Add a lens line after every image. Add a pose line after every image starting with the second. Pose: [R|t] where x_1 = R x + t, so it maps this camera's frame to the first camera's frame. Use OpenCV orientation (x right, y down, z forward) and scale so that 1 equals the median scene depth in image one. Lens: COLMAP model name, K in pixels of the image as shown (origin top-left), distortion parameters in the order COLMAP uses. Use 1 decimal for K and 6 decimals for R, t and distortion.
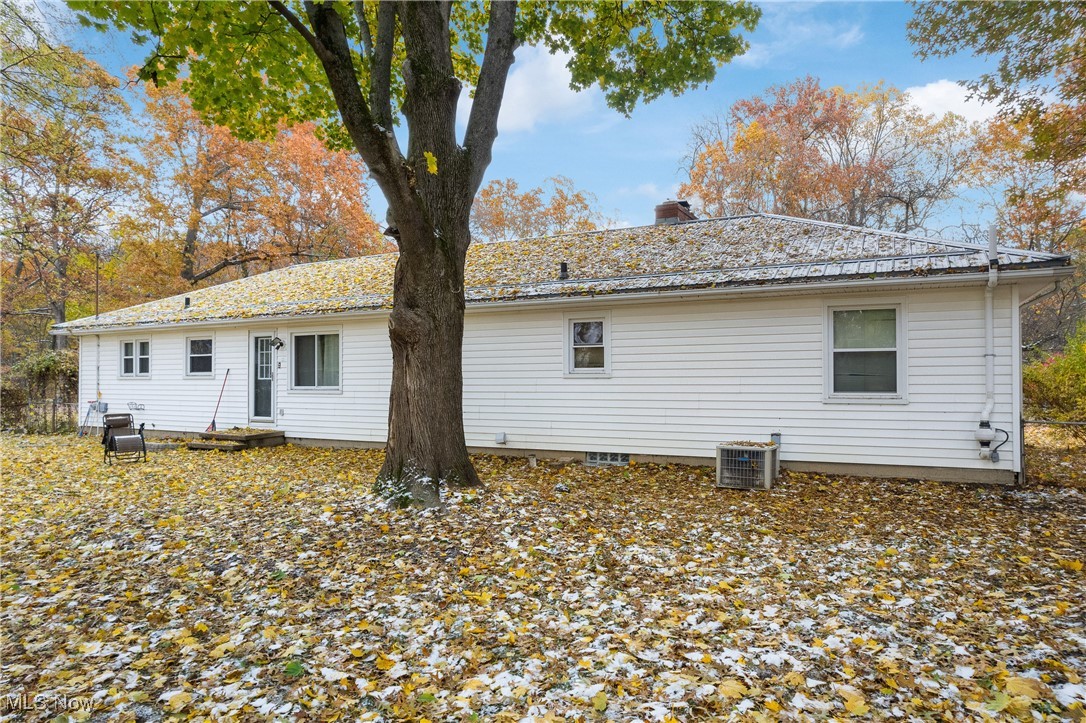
lens RADIAL K [[707.7, 0, 543.0], [0, 707.7, 361.5], [0, 0, 1]] dist [-0.059588, 0.090678]
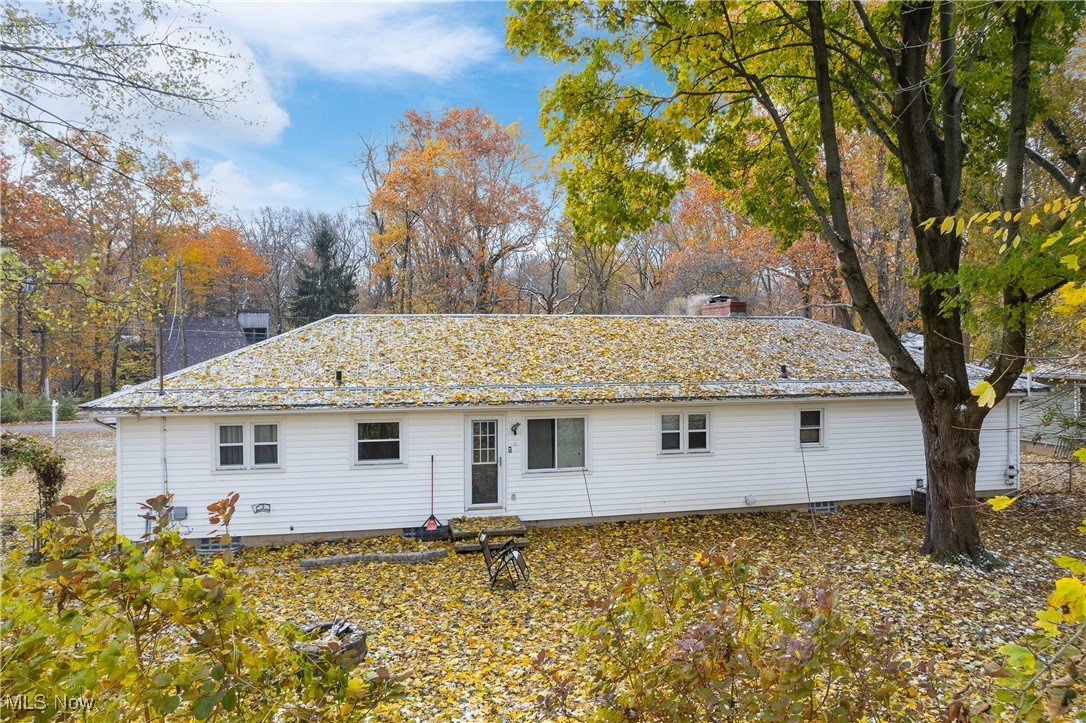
lens RADIAL K [[707.7, 0, 543.0], [0, 707.7, 361.5], [0, 0, 1]] dist [-0.059588, 0.090678]
pose [[0.763097, -0.001899, 0.646281, -1.986442], [-0.009663, 0.999850, 0.014348, -0.269010], [-0.646212, -0.017194, 0.762964, 0.444325]]
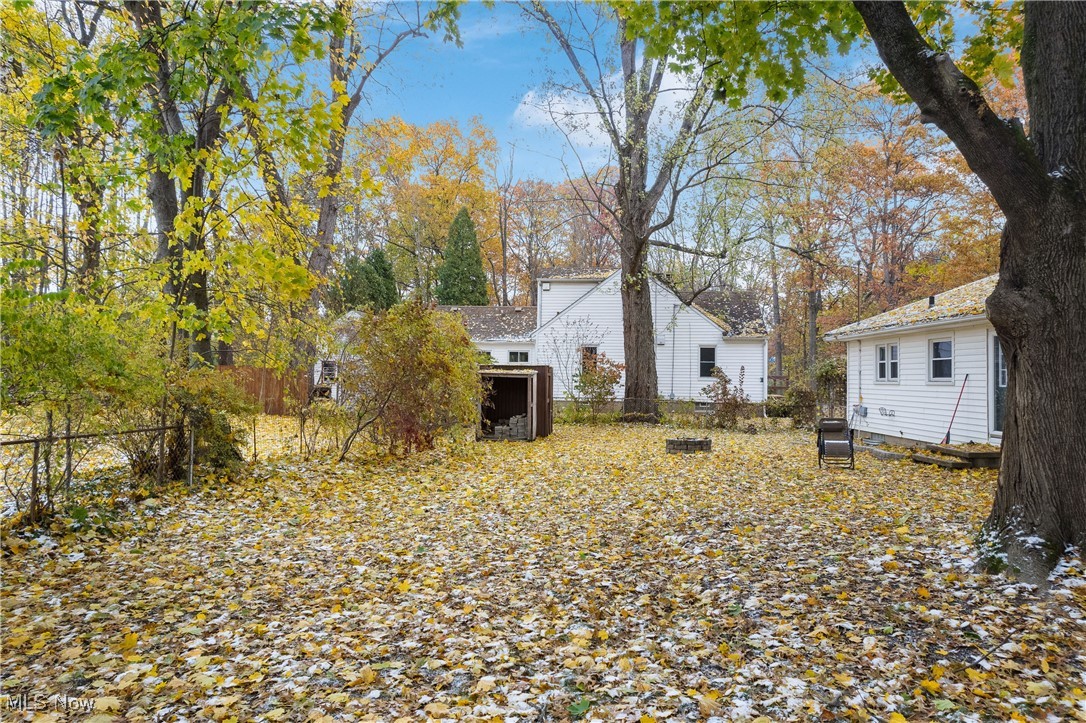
lens RADIAL K [[731.6, 0, 543.4], [0, 731.6, 342.5], [0, 0, 1]] dist [-0.074773, 0.086226]
pose [[0.456481, -0.034246, -0.889074, 0.232213], [0.005382, 0.999347, -0.035730, 0.001312], [0.889717, 0.011525, 0.456367, 0.262583]]
